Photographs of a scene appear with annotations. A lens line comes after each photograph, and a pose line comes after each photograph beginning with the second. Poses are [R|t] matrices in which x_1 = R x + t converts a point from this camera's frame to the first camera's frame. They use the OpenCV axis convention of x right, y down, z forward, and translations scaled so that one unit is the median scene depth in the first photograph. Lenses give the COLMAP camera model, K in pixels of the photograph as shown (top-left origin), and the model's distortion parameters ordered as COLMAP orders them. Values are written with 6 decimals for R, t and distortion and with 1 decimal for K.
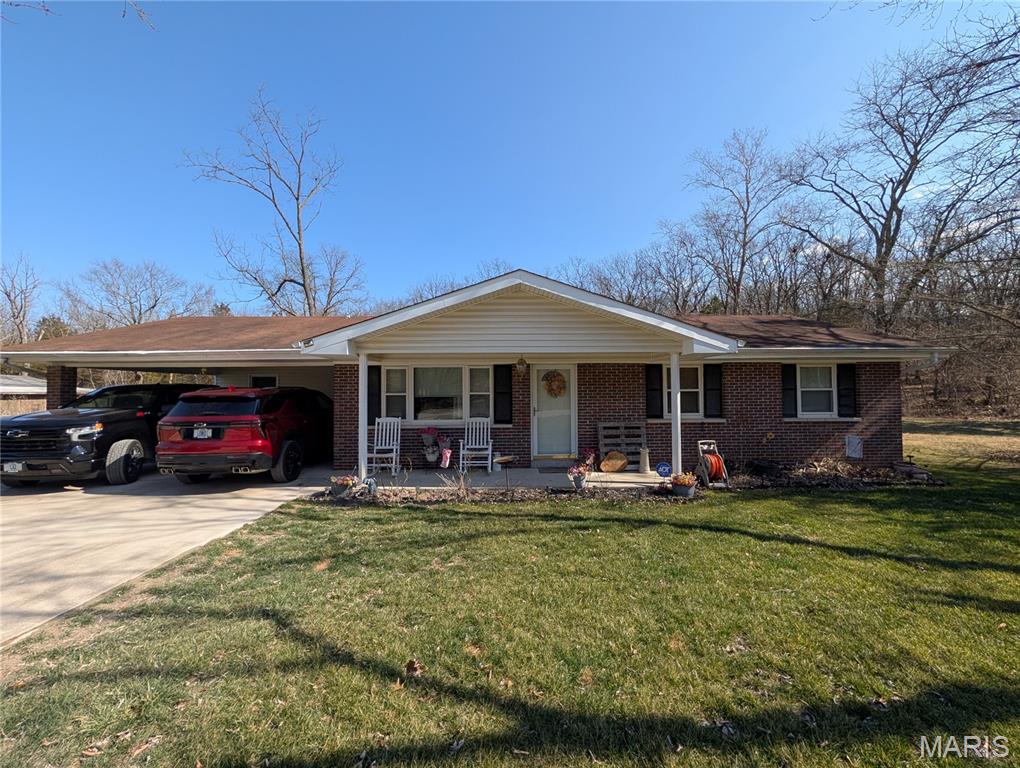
lens RADIAL K [[393.9, 0, 510.3], [0, 393.9, 383.5], [0, 0, 1]] dist [0.001538, -0.000281]
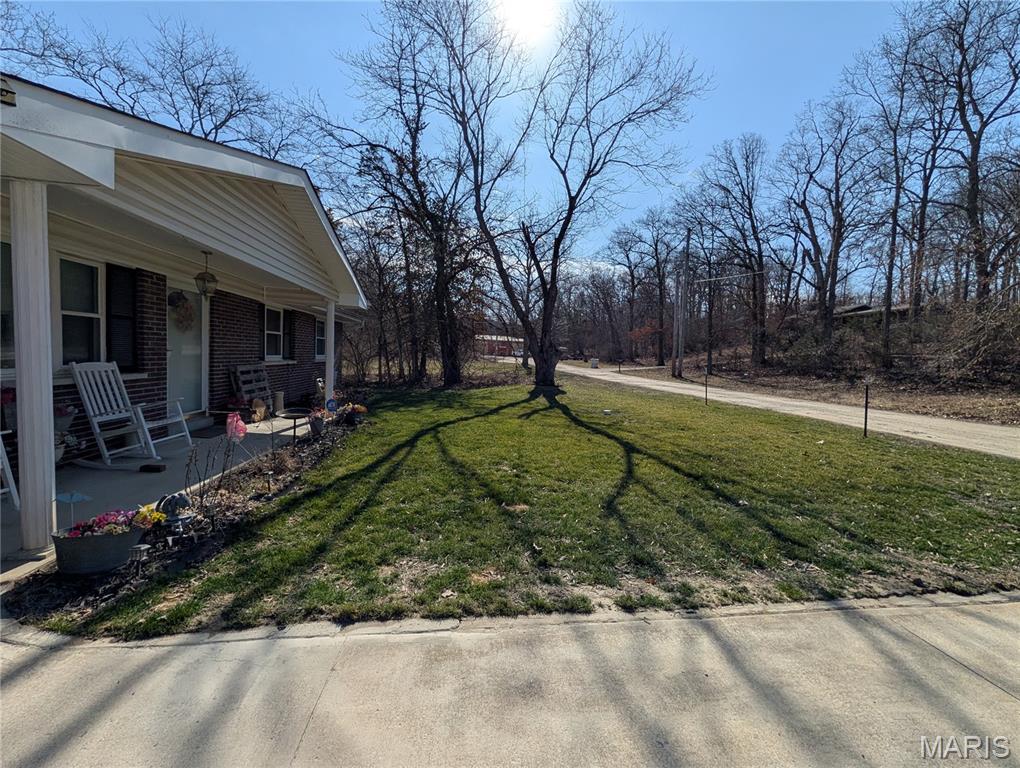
lens RADIAL K [[393.9, 0, 510.3], [0, 393.9, 380.2], [0, 0, 1]] dist [0.001538, -0.000281]
pose [[-0.110997, -0.058688, 0.992086, -0.970106], [-0.068153, 0.996354, 0.051316, 0.069574], [-0.991481, -0.061918, -0.114592, 0.785111]]
